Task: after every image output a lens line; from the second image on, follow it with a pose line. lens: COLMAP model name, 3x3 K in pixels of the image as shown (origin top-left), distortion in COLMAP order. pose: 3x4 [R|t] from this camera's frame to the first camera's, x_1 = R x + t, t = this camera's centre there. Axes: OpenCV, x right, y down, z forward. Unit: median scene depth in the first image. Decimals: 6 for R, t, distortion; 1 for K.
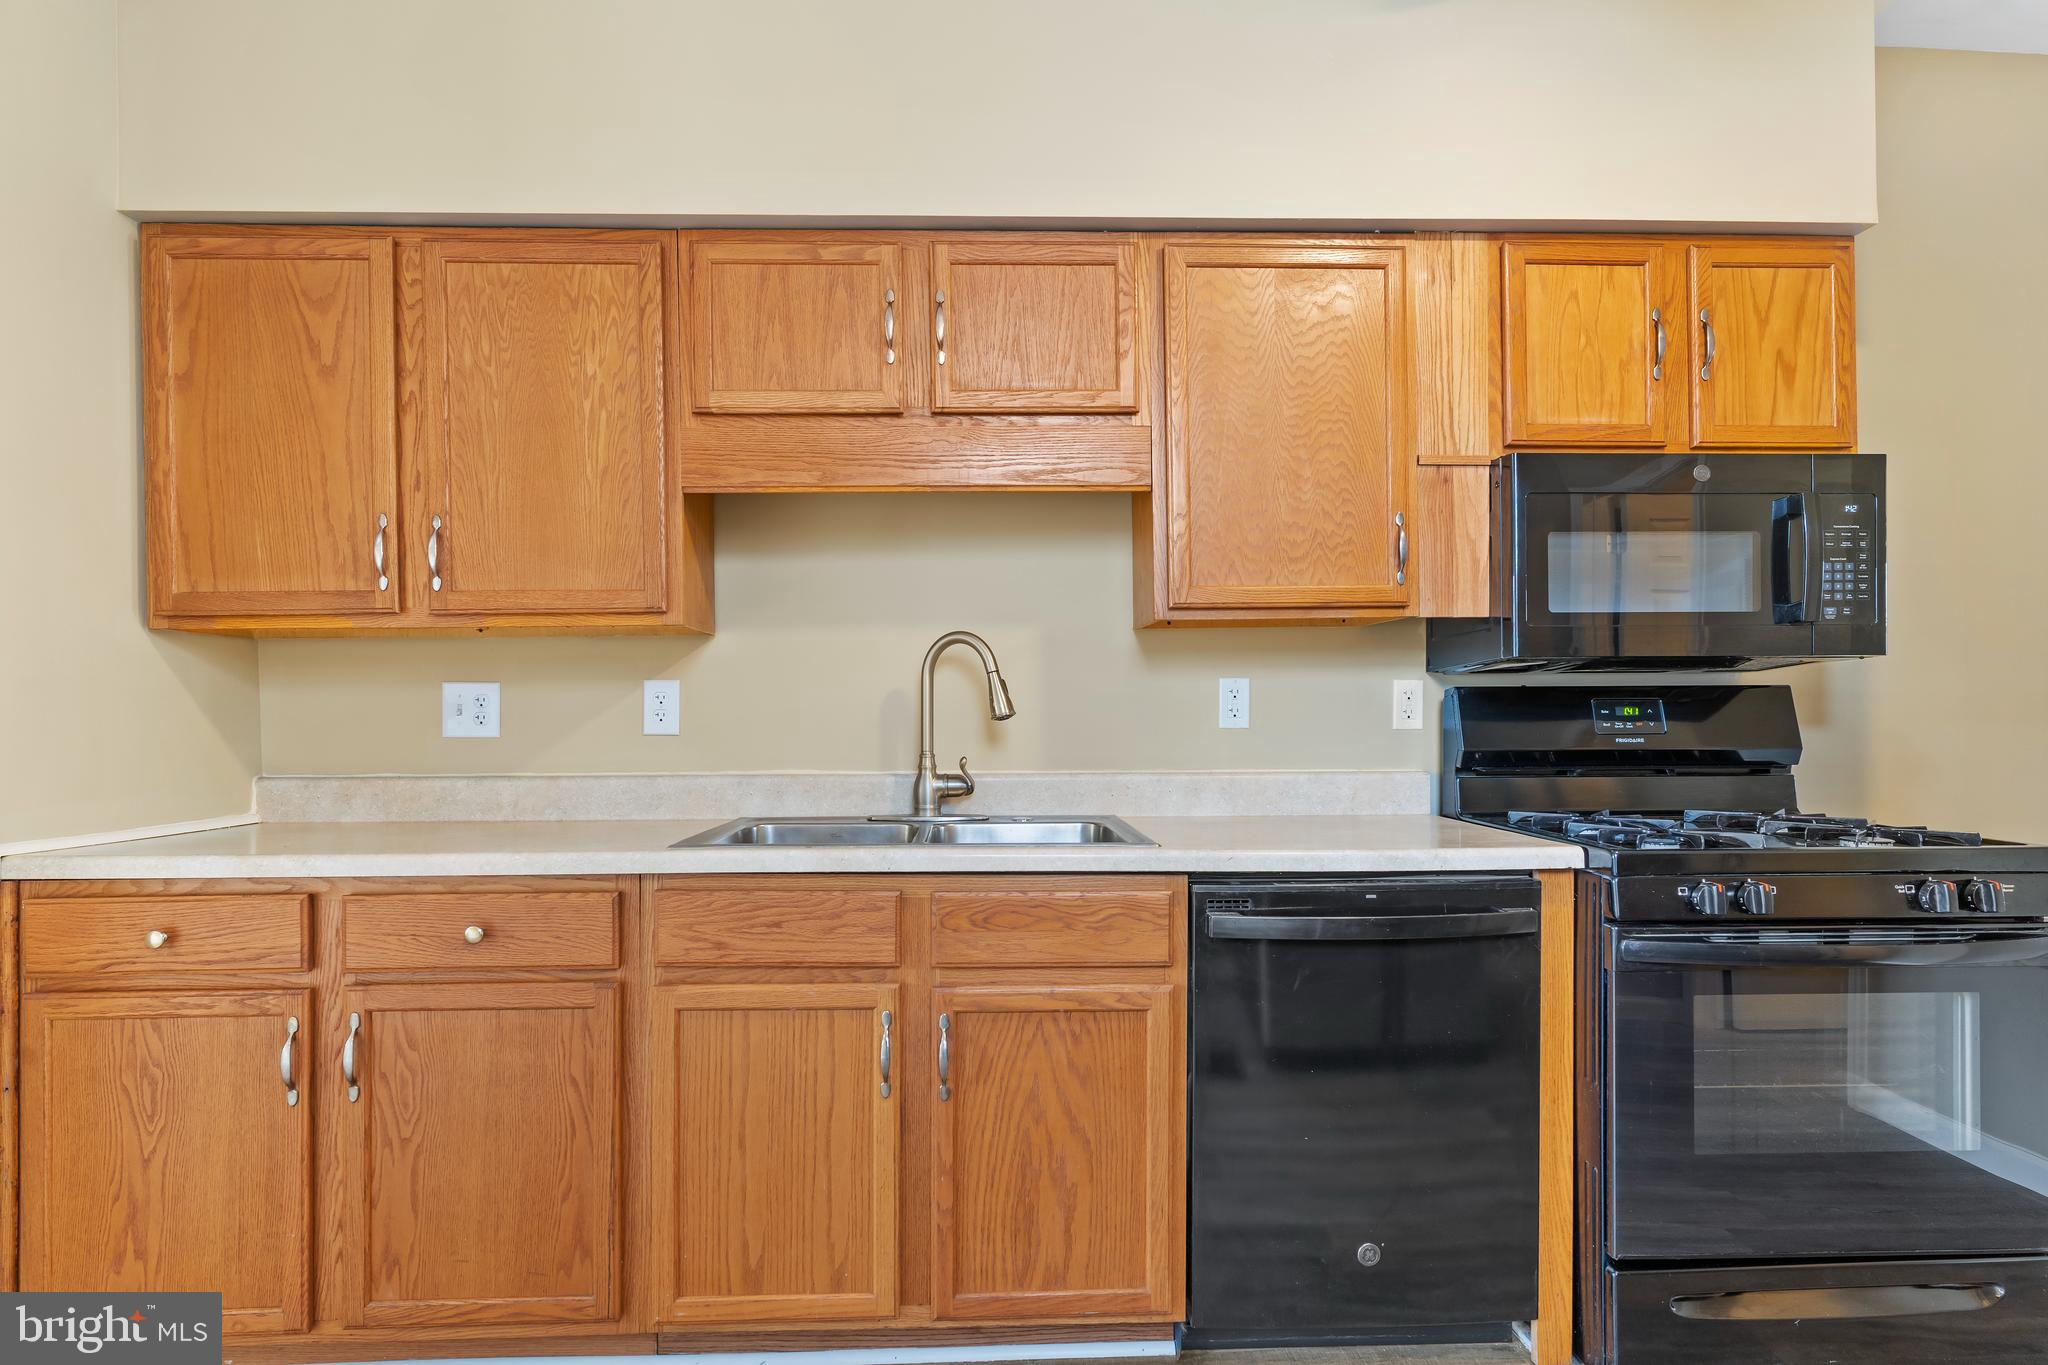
lens RADIAL K [[1061.3, 0, 1075.7], [0, 1061.3, 725.7], [0, 0, 1]] dist [-0.009035, 0.004236]
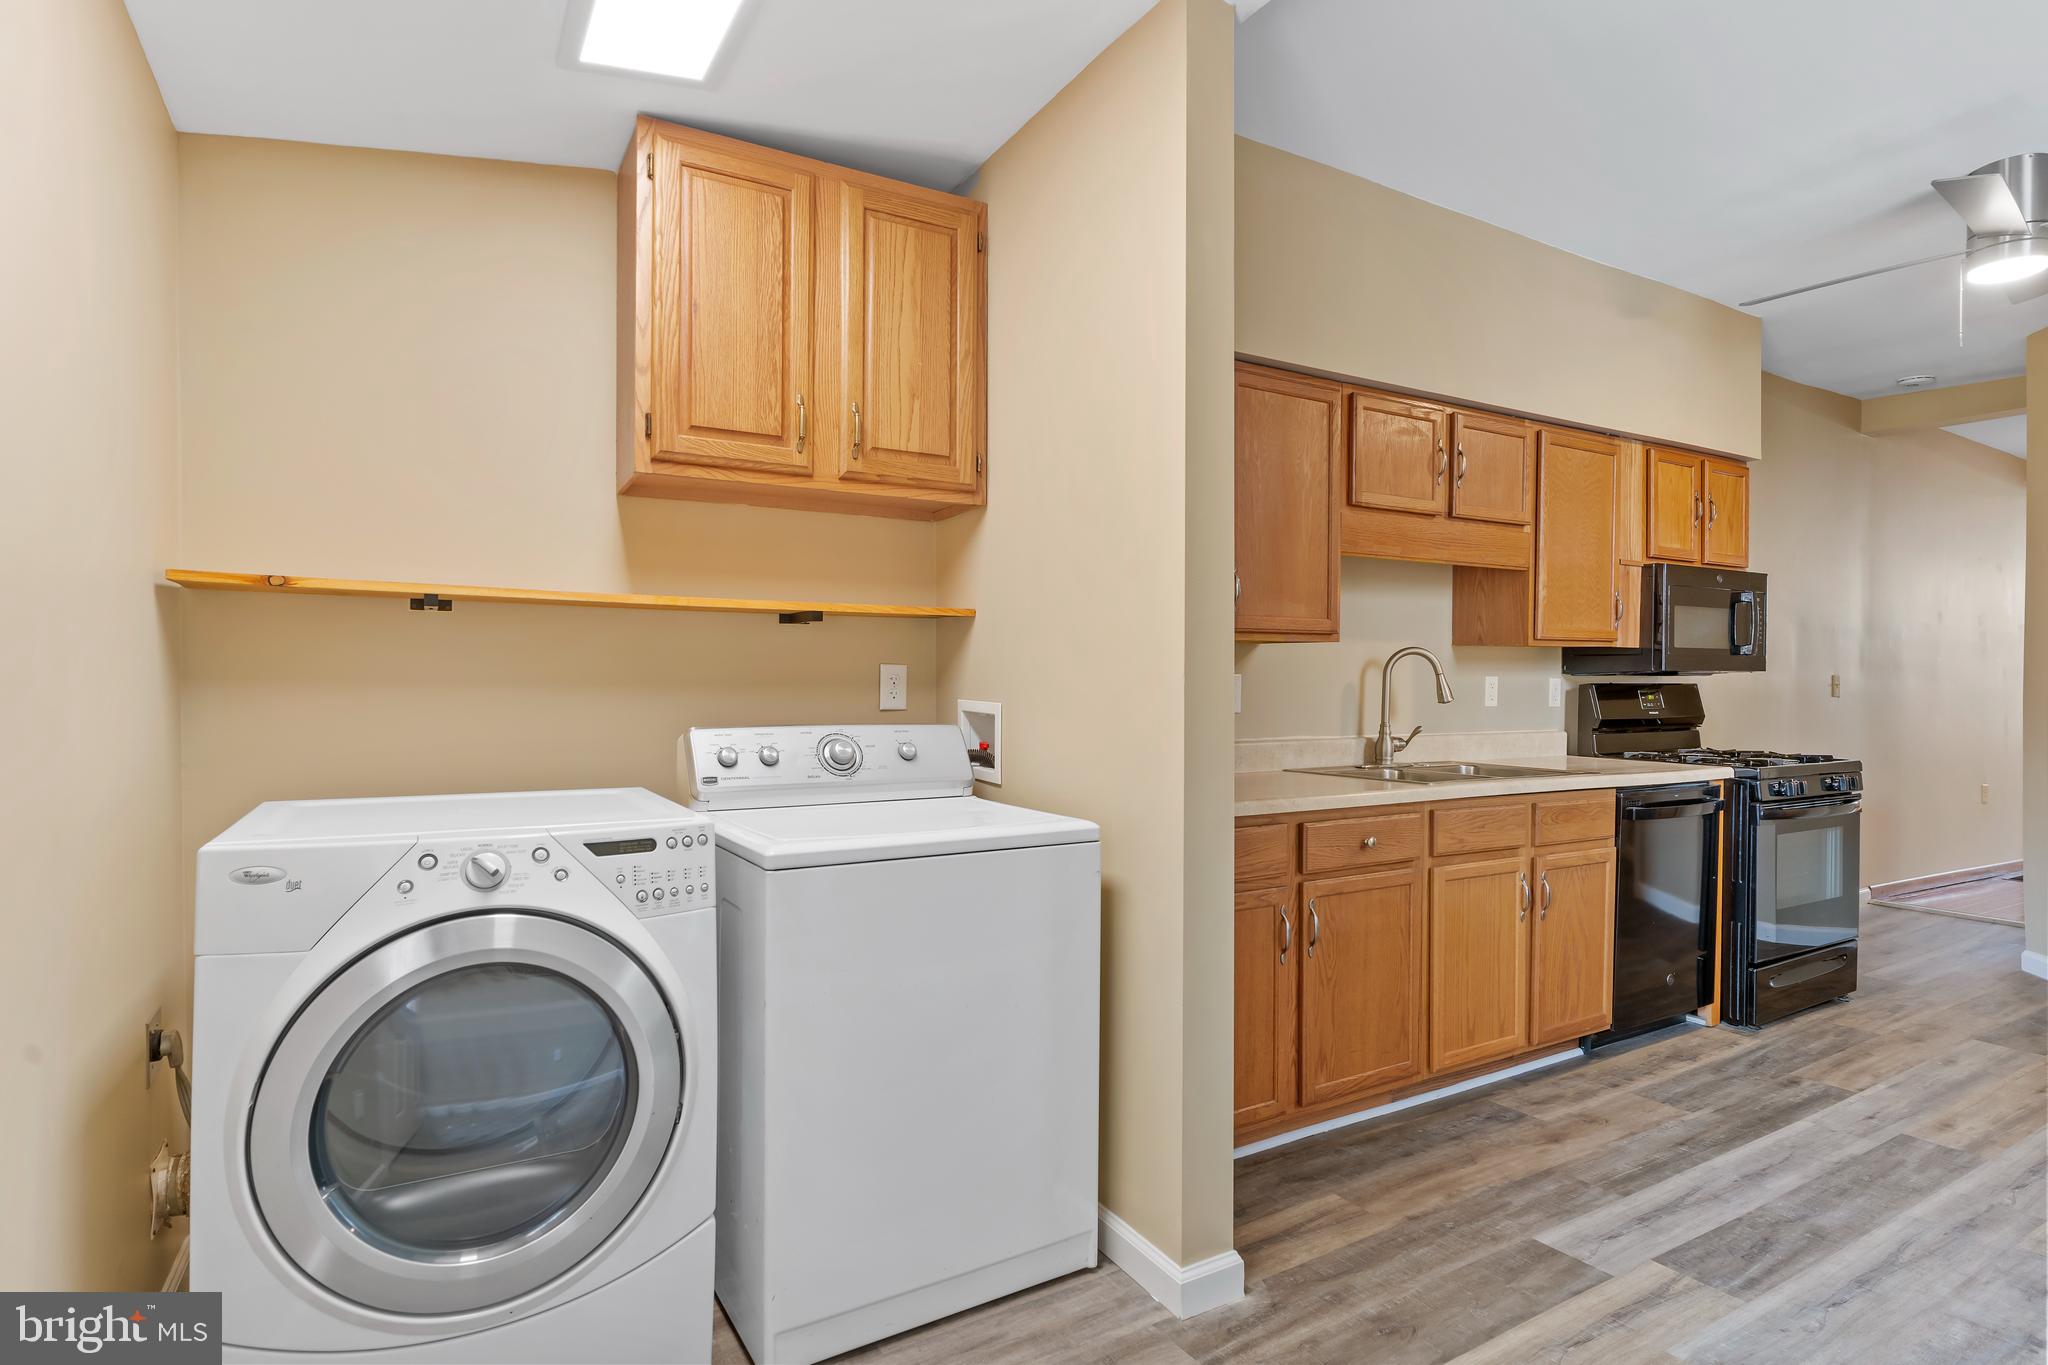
lens RADIAL K [[1061.3, 0, 1016.0], [0, 1061.3, 692.3], [0, 0, 1]] dist [-0.009035, 0.004236]
pose [[0.879582, 0.003262, 0.475737, -1.480085], [-0.006152, 0.999971, 0.004519, -0.026300], [-0.475708, -0.006901, 0.879576, -0.118372]]
